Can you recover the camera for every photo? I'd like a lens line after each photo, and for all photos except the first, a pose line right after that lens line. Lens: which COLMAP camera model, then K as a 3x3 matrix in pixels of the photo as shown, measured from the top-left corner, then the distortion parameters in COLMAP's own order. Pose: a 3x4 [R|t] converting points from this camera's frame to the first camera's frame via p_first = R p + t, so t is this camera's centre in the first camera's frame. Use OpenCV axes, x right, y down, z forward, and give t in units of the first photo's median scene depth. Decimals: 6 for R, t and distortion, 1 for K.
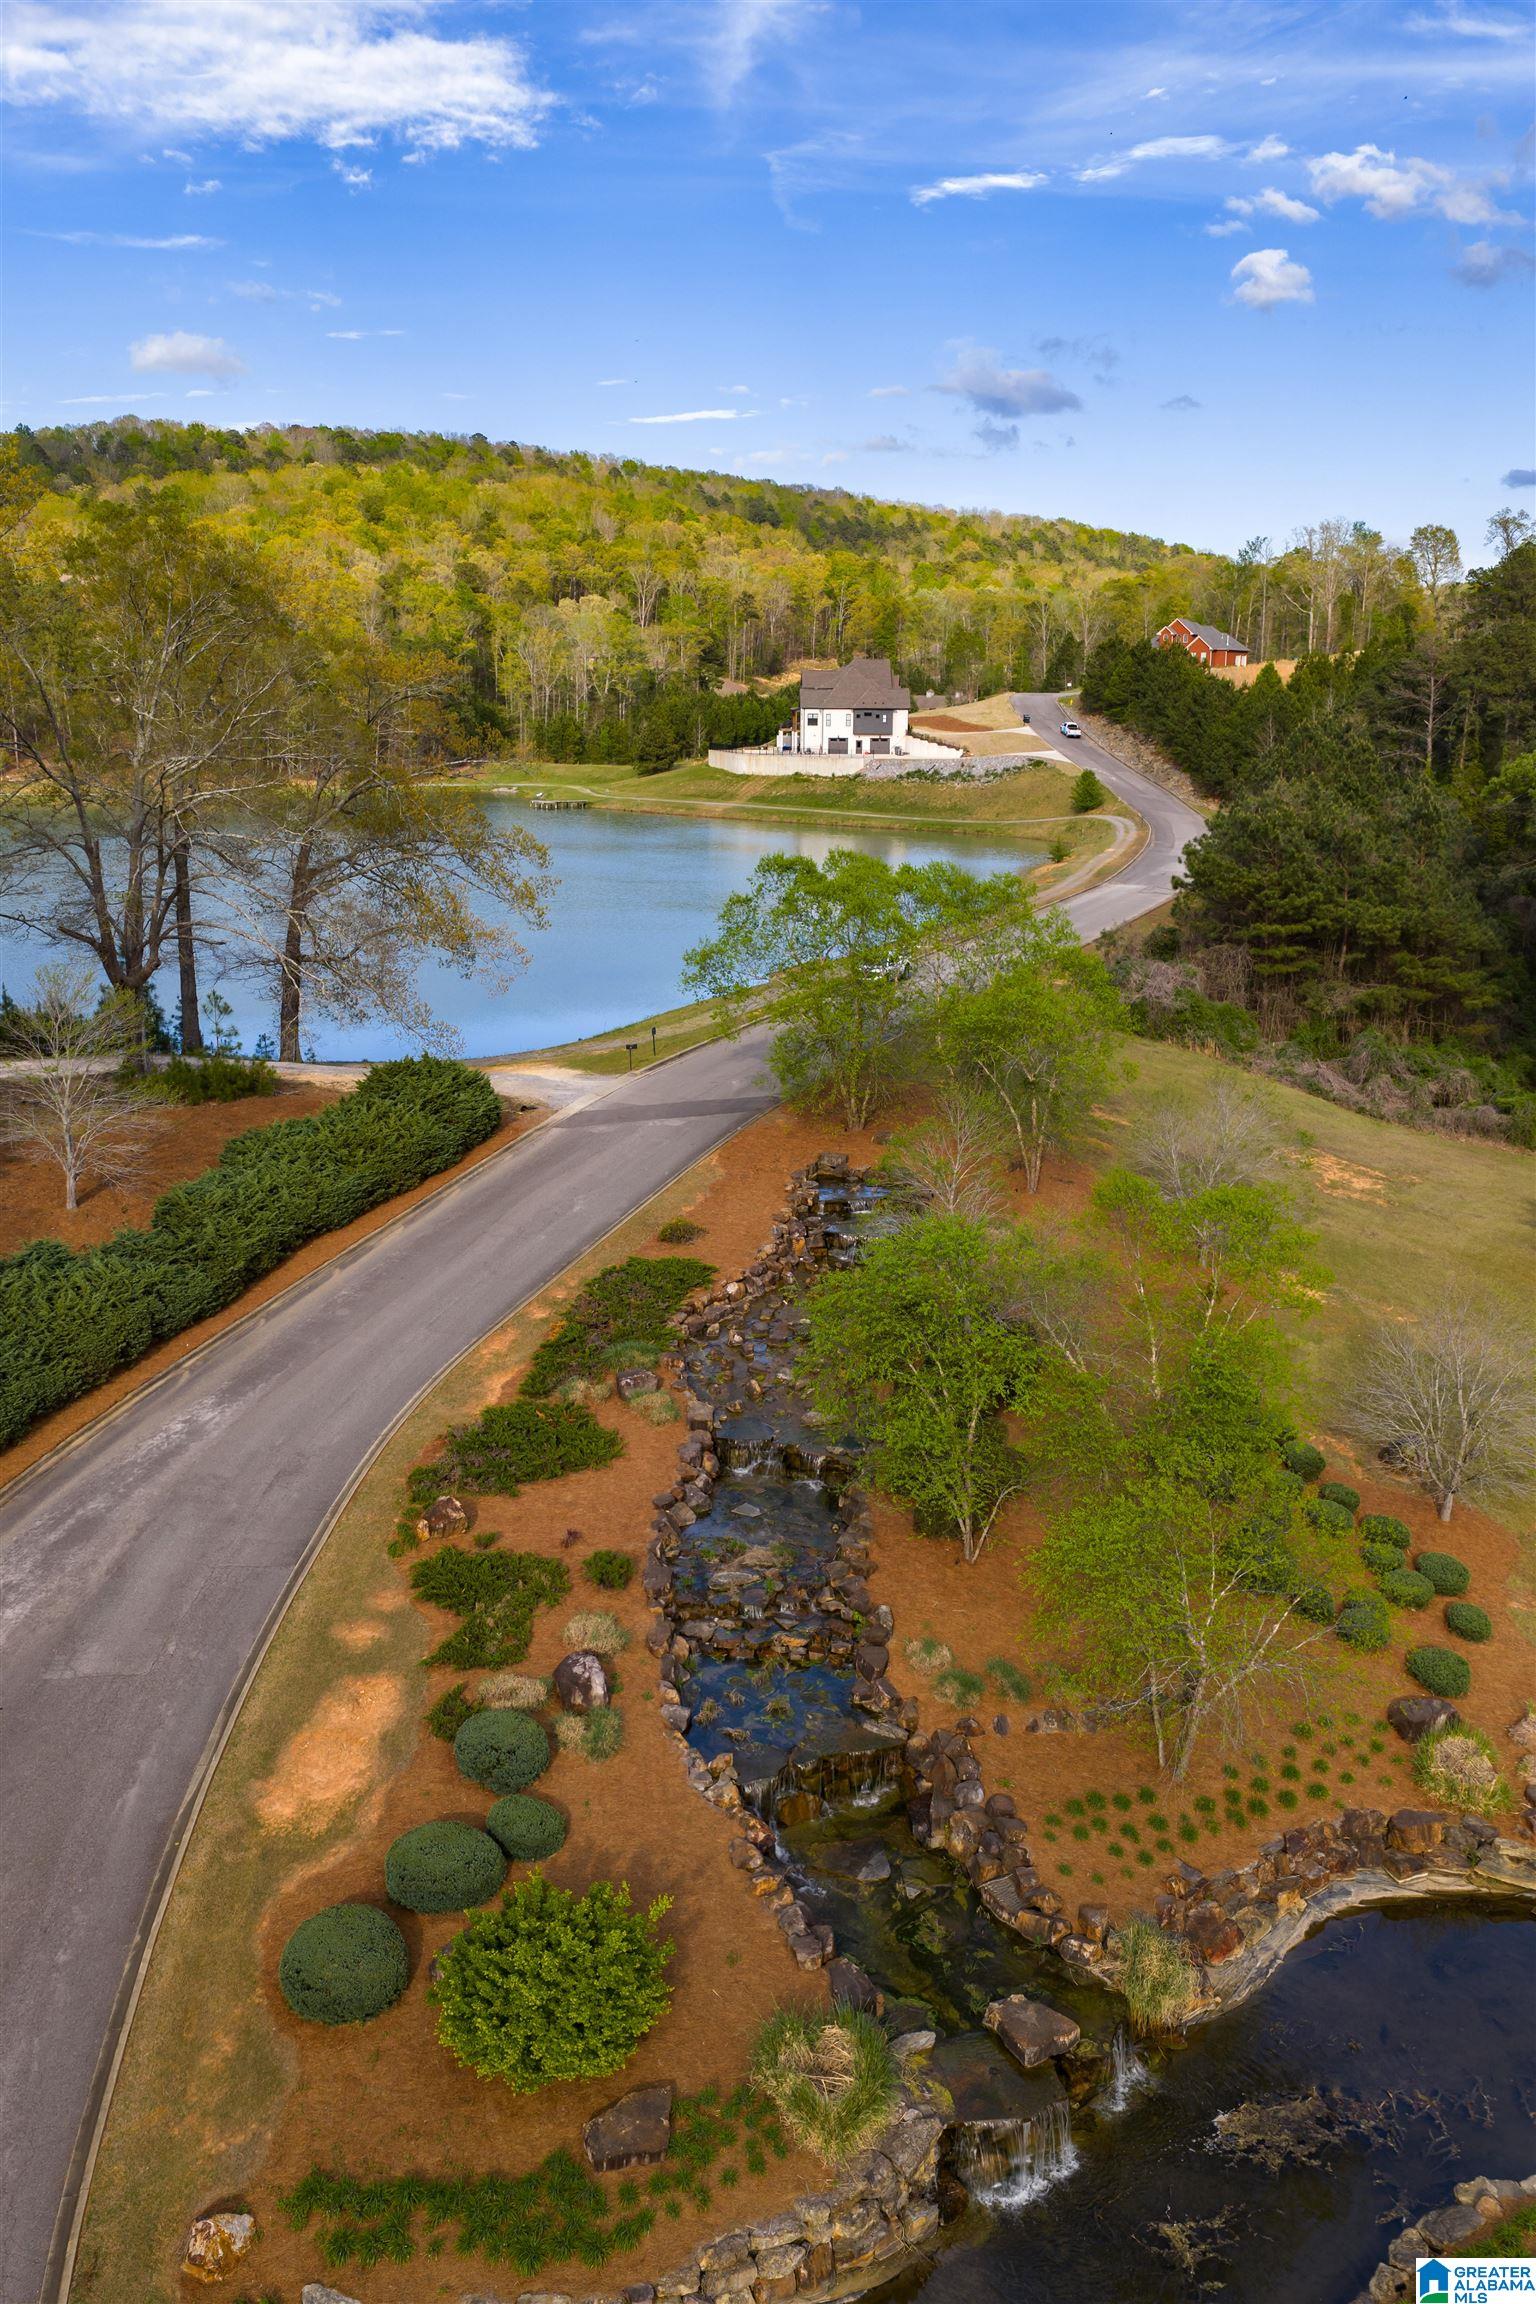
lens RADIAL K [[1901.0, 0, 768.0], [0, 1901.0, 1152.0], [0, 0, 1]] dist [0.013264, -0.023844]
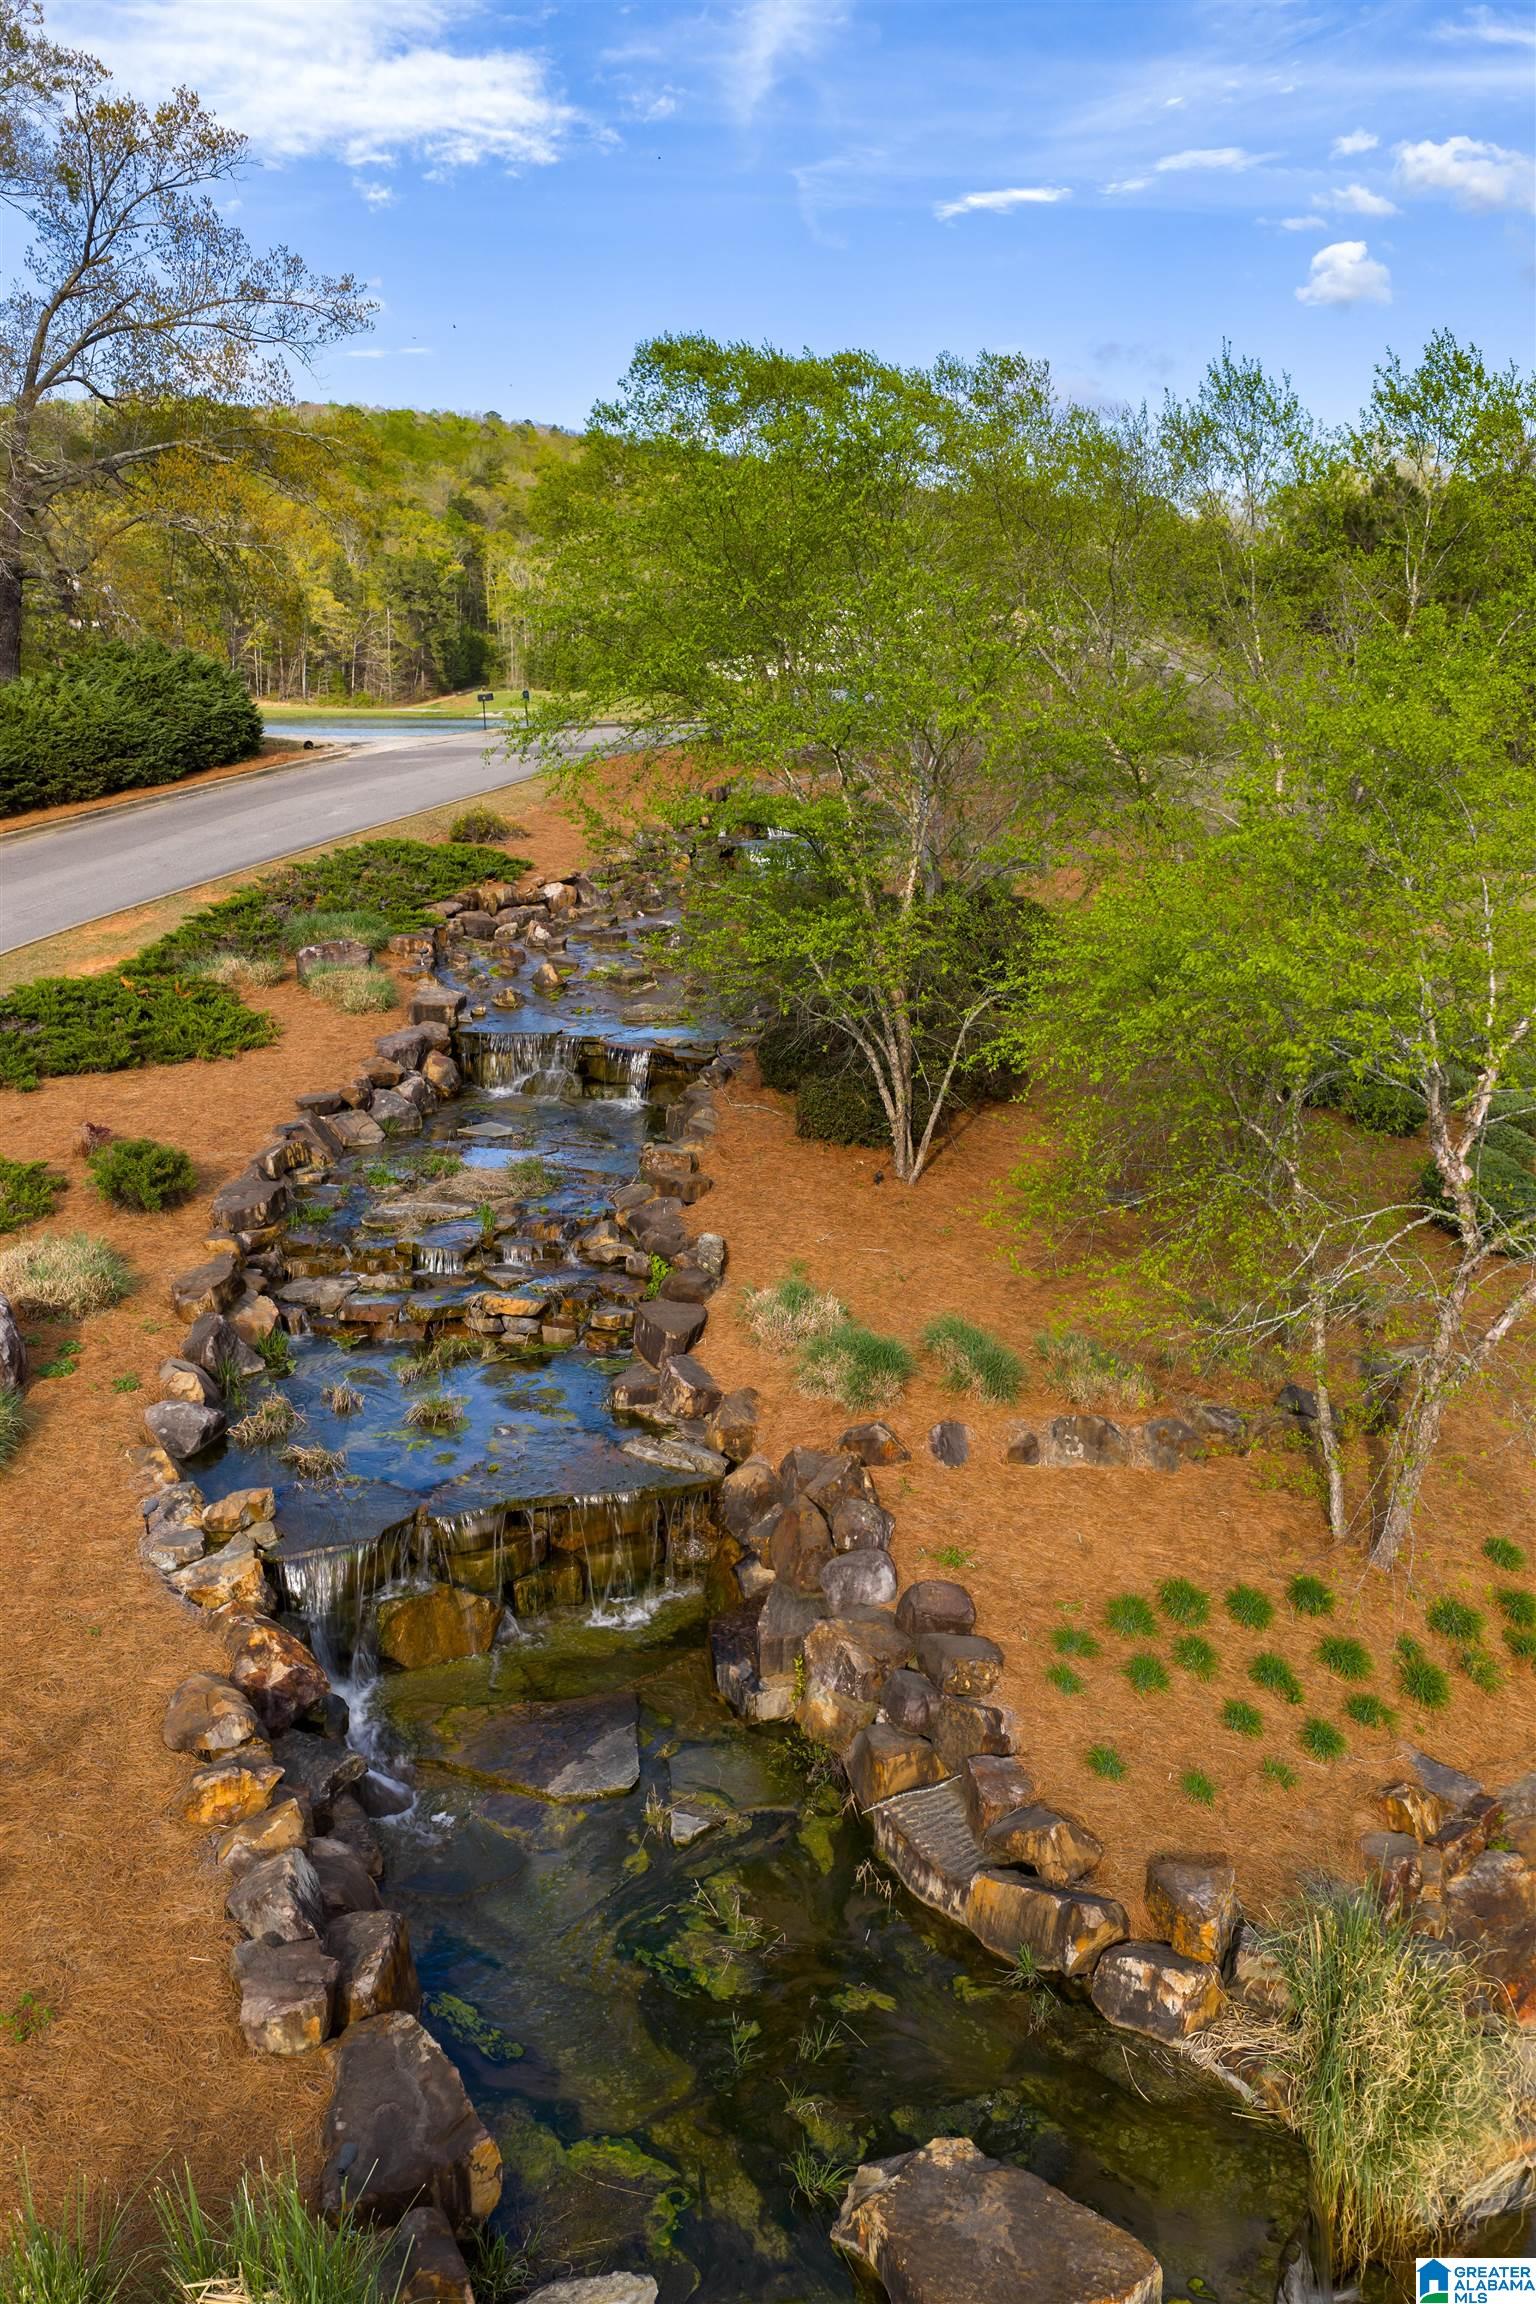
lens RADIAL K [[1889.7, 0, 768.0], [0, 1889.7, 1152.0], [0, 0, 1]] dist [0.003417, -0.004540]
pose [[0.999846, -0.003553, -0.017203, 0.093115], [0.003384, 0.999946, -0.009809, 0.249761], [0.017237, 0.009749, 0.999804, 0.604025]]
